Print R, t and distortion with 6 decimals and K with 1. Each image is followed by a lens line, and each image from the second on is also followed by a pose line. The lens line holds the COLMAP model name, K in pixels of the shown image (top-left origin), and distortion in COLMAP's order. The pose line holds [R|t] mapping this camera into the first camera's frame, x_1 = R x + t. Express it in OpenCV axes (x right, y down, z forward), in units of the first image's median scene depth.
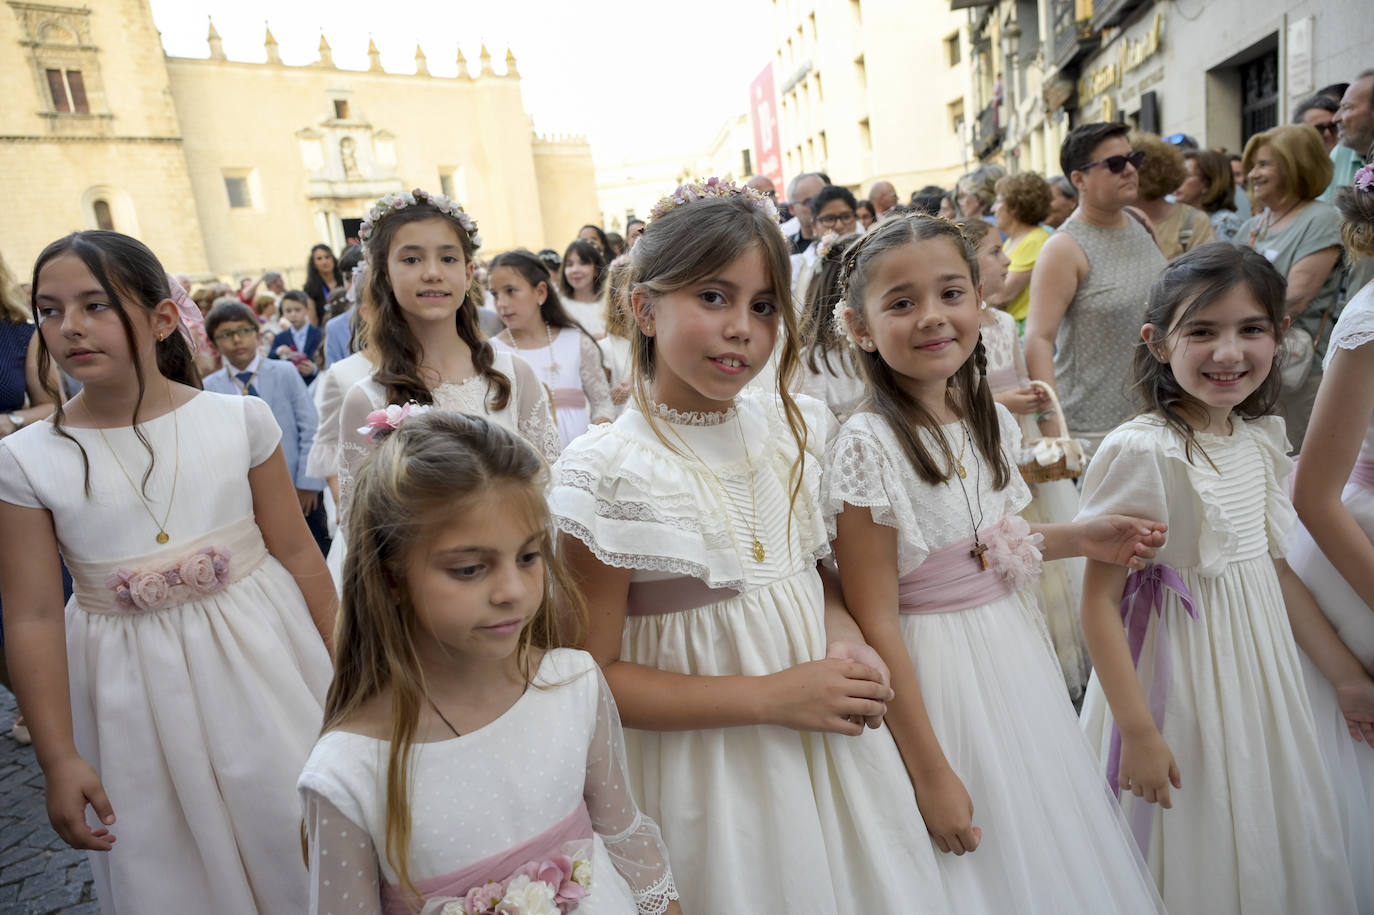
lens RADIAL K [[915.8, 0, 687.0], [0, 915.8, 457.5], [0, 0, 1]] dist [0.007494, -0.007953]
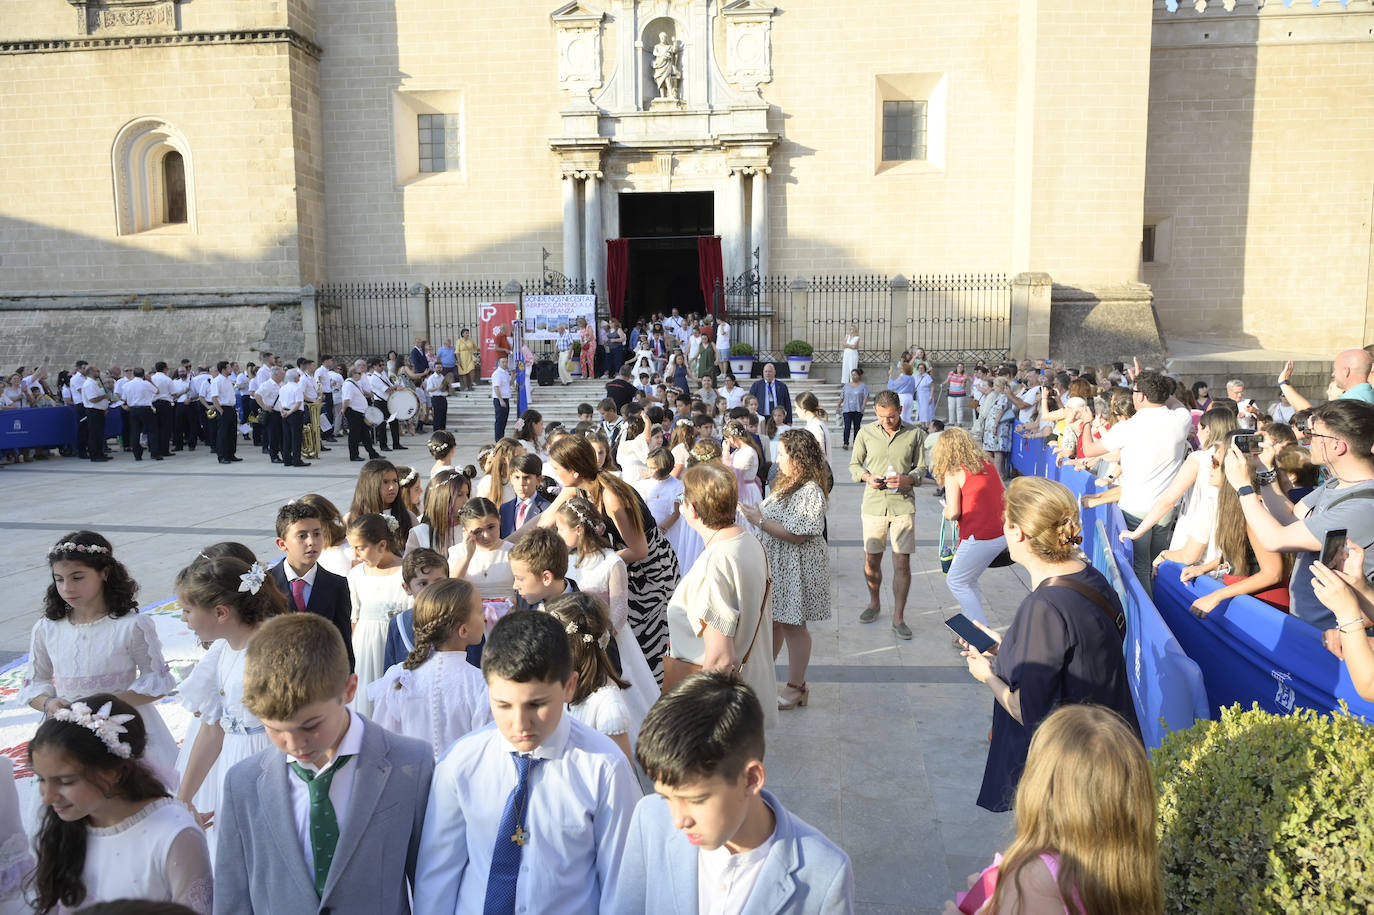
lens RADIAL K [[929.4, 0, 687.0], [0, 929.4, 457.5], [0, 0, 1]] dist [-0.003830, -0.002859]
pose [[0.632779, 0.182906, -0.752420, 0.028038], [-0.219708, 0.974177, 0.052041, -0.169320], [0.742508, 0.132382, 0.656625, 0.764701]]
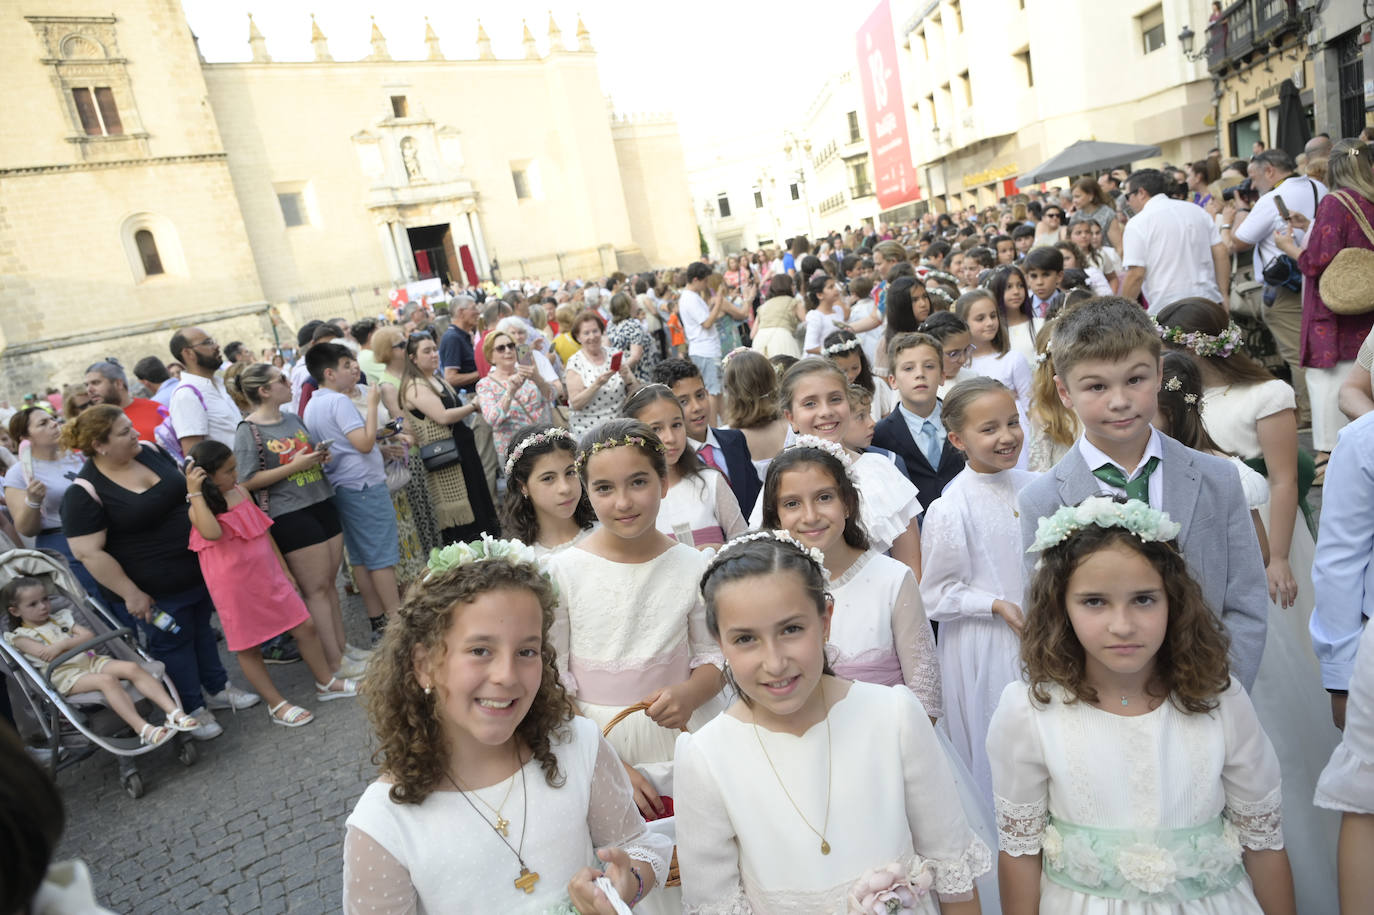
lens RADIAL K [[929.4, 0, 687.0], [0, 929.4, 457.5], [0, 0, 1]] dist [-0.003830, -0.002859]
pose [[0.992898, -0.056573, -0.104653, -0.025052], [0.057770, 0.998294, 0.008442, -0.031046], [0.103997, -0.014427, 0.994473, 0.131005]]
